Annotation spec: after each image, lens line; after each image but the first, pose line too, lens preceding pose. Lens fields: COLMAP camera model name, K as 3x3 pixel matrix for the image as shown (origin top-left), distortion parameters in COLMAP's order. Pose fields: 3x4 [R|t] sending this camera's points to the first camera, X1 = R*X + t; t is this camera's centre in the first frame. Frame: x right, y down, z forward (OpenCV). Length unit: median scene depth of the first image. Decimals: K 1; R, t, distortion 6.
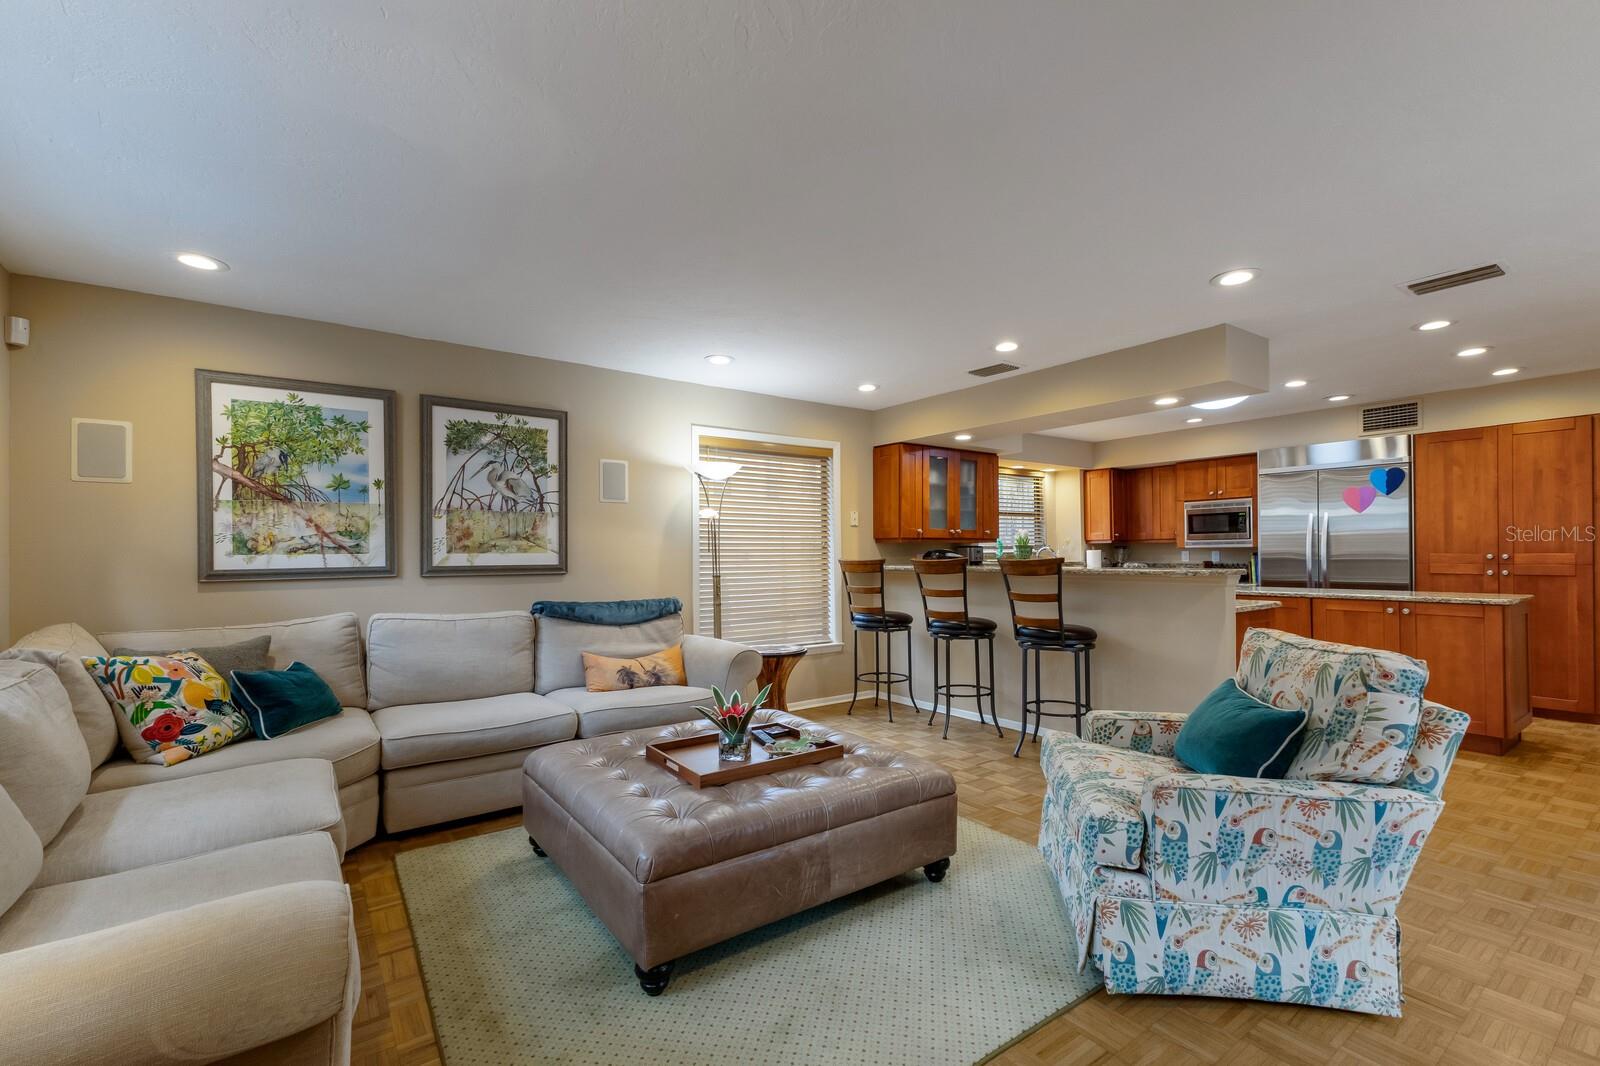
lens RADIAL K [[694.3, 0, 826.9], [0, 694.3, 546.2], [0, 0, 1]] dist [0.019908, -0.001489]
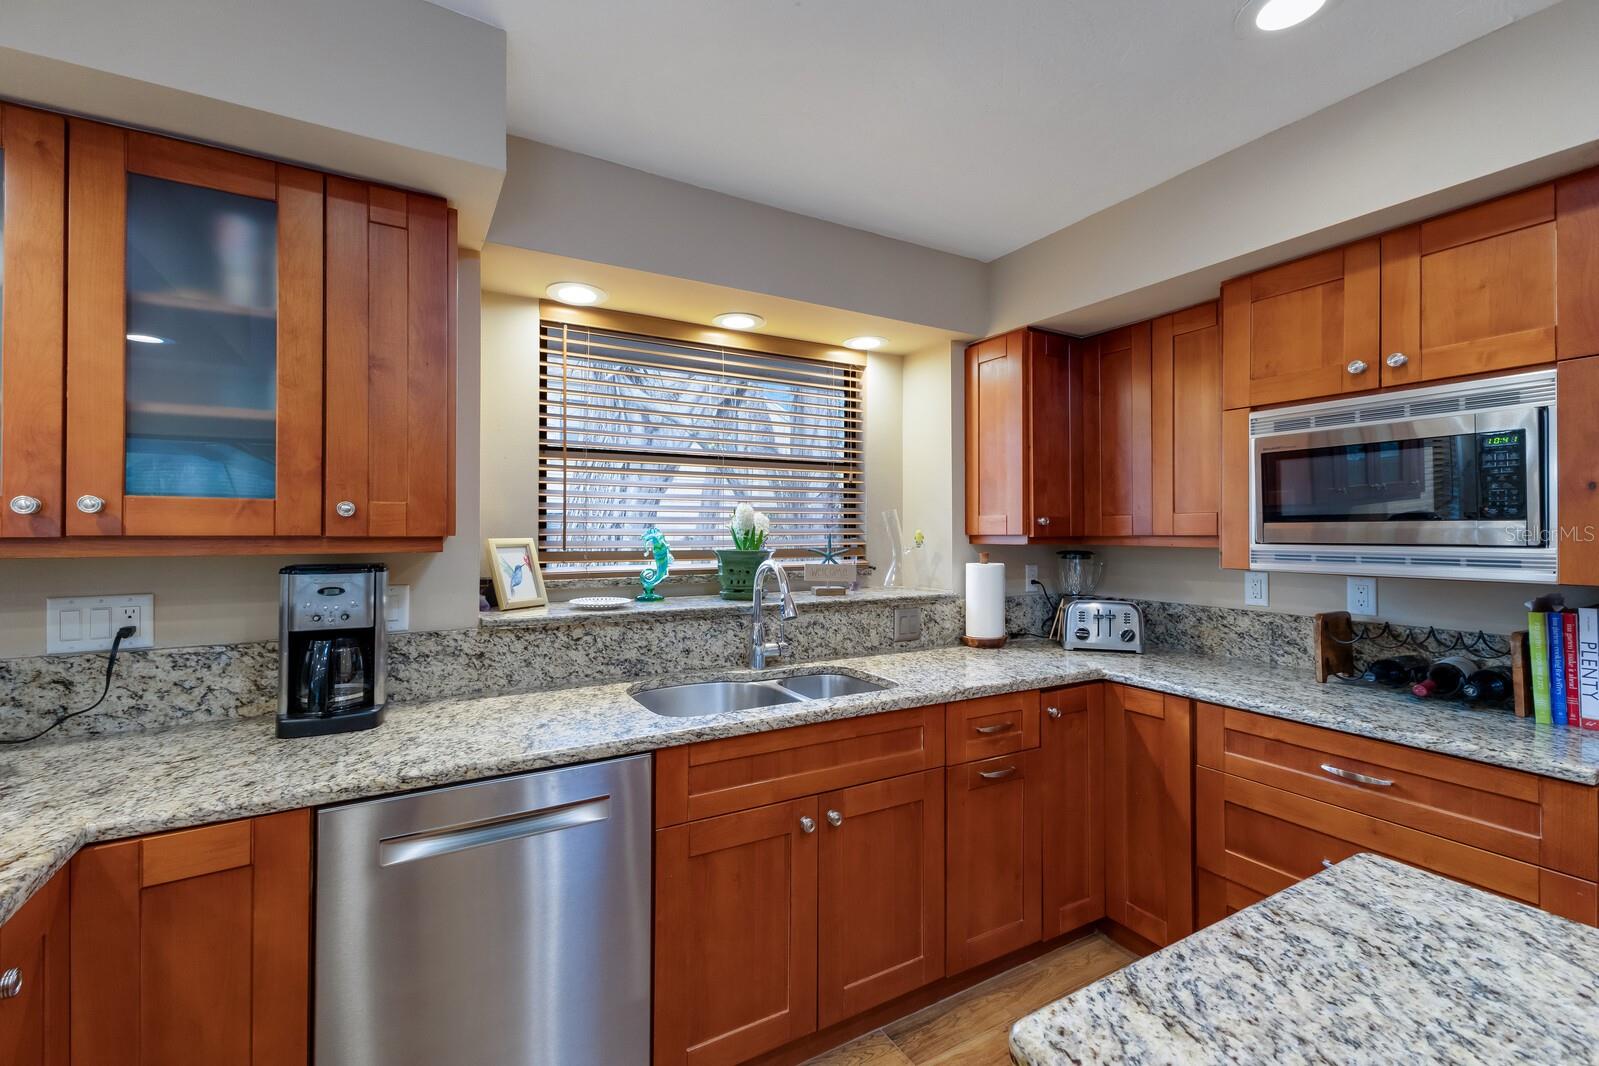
lens RADIAL K [[693.9, 0, 808.9], [0, 693.9, 522.4], [0, 0, 1]] dist [0.019908, -0.001489]
pose [[0.992957, 0.009843, -0.118064, 0.480013], [-0.009975, 0.999950, -0.000521, -0.020061], [0.118053, 0.001694, 0.993006, 0.906037]]
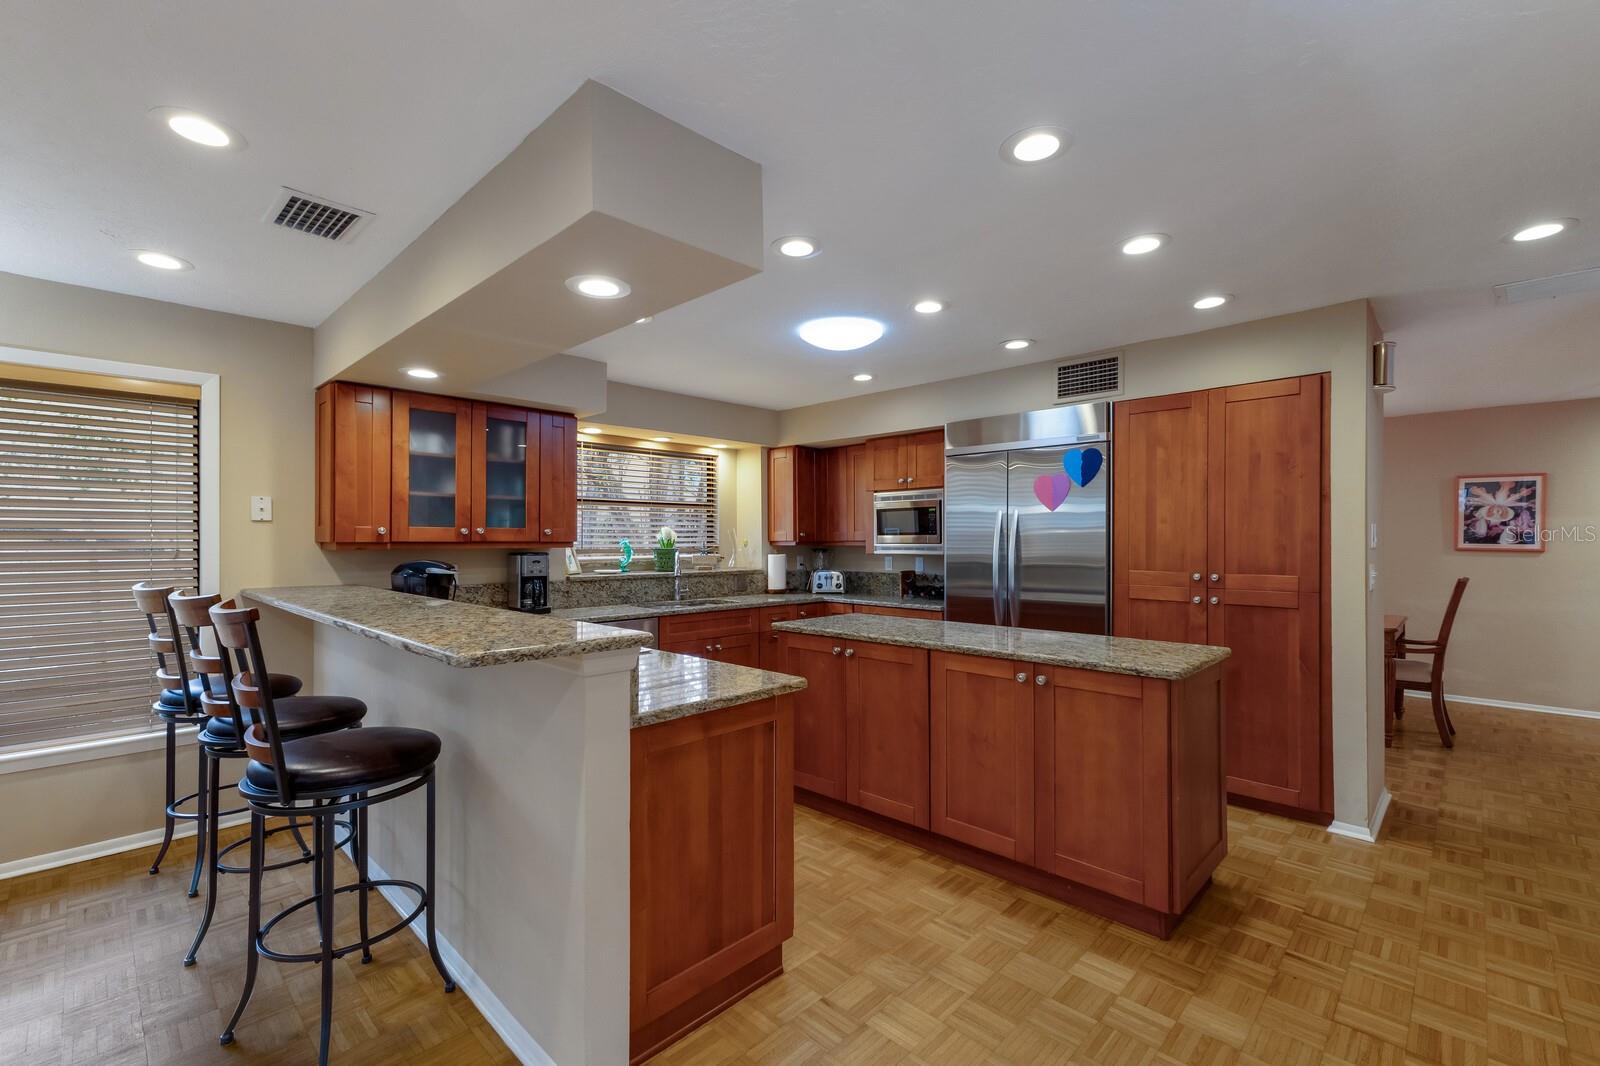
lens RADIAL K [[694.3, 0, 811.3], [0, 694.3, 532.5], [0, 0, 1]] dist [0.019908, -0.001489]
pose [[0.986818, 0.008482, 0.161610, 0.427264], [-0.007923, 0.999960, -0.004100, -0.021808], [-0.161638, 0.002766, 0.986846, 0.360718]]
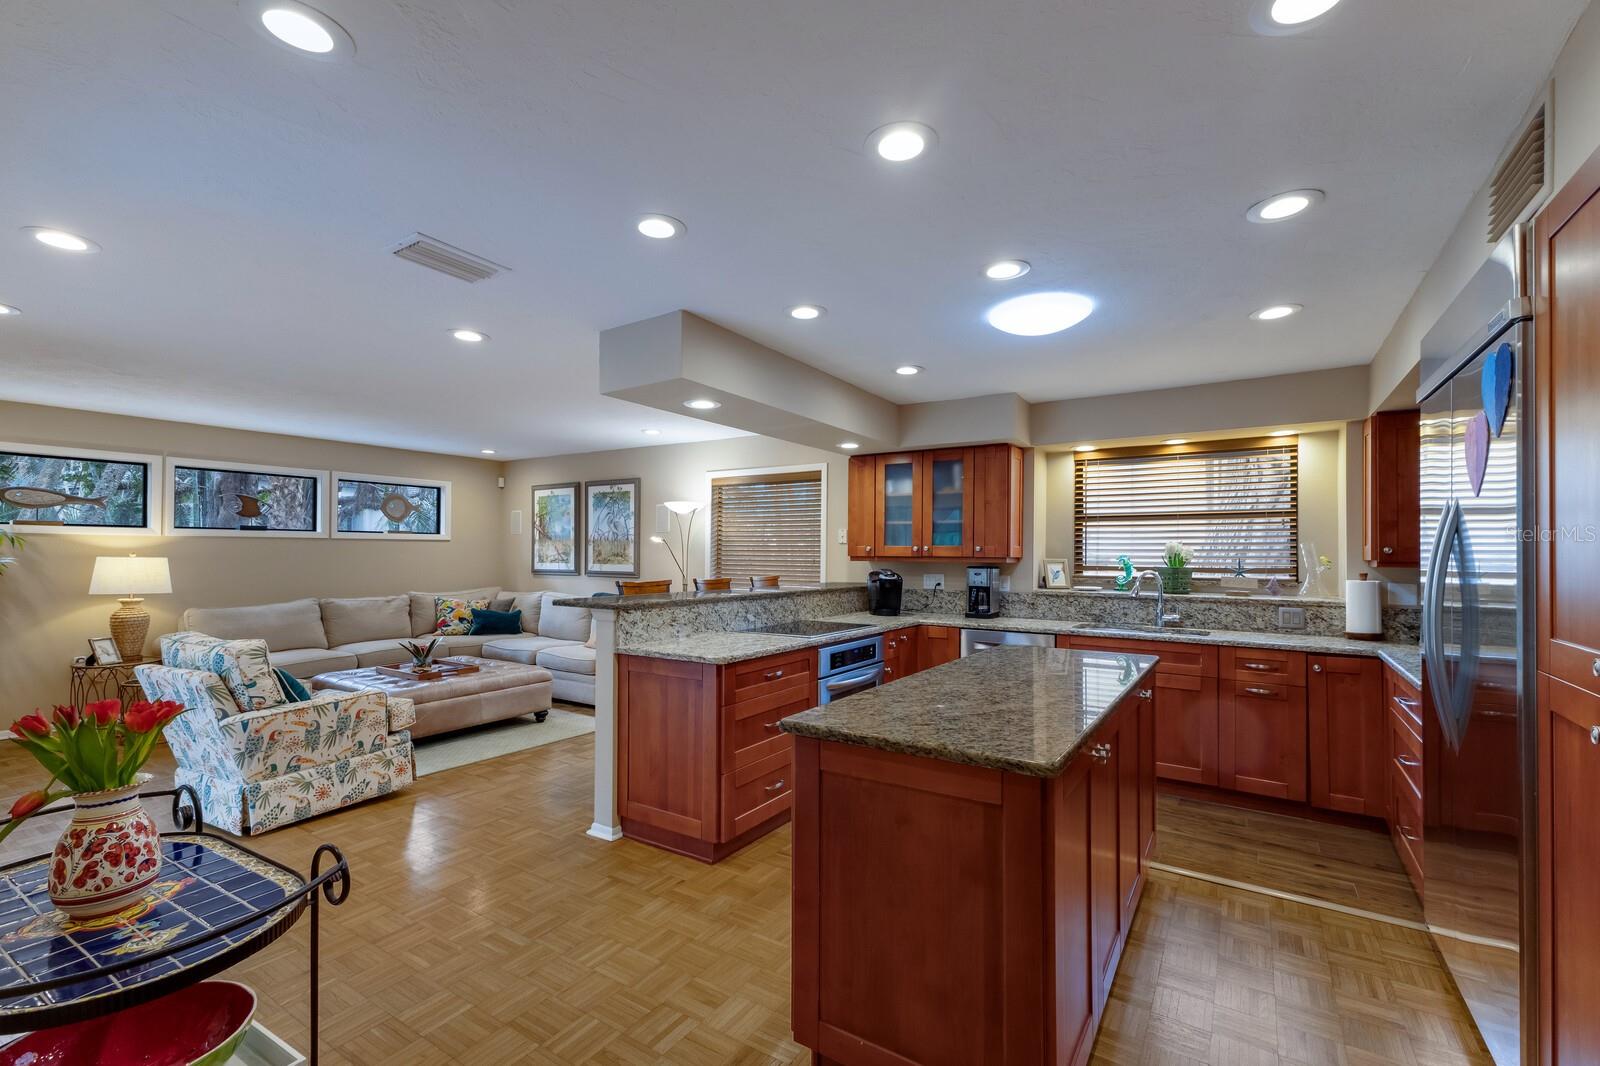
lens RADIAL K [[694.3, 0, 798.7], [0, 694.3, 550.1], [0, 0, 1]] dist [0.019908, -0.001489]
pose [[0.347547, 0.002083, -0.937660, 1.022651], [-0.002565, 0.999996, 0.001271, -0.022279], [0.937659, 0.001964, 0.347551, 0.632060]]
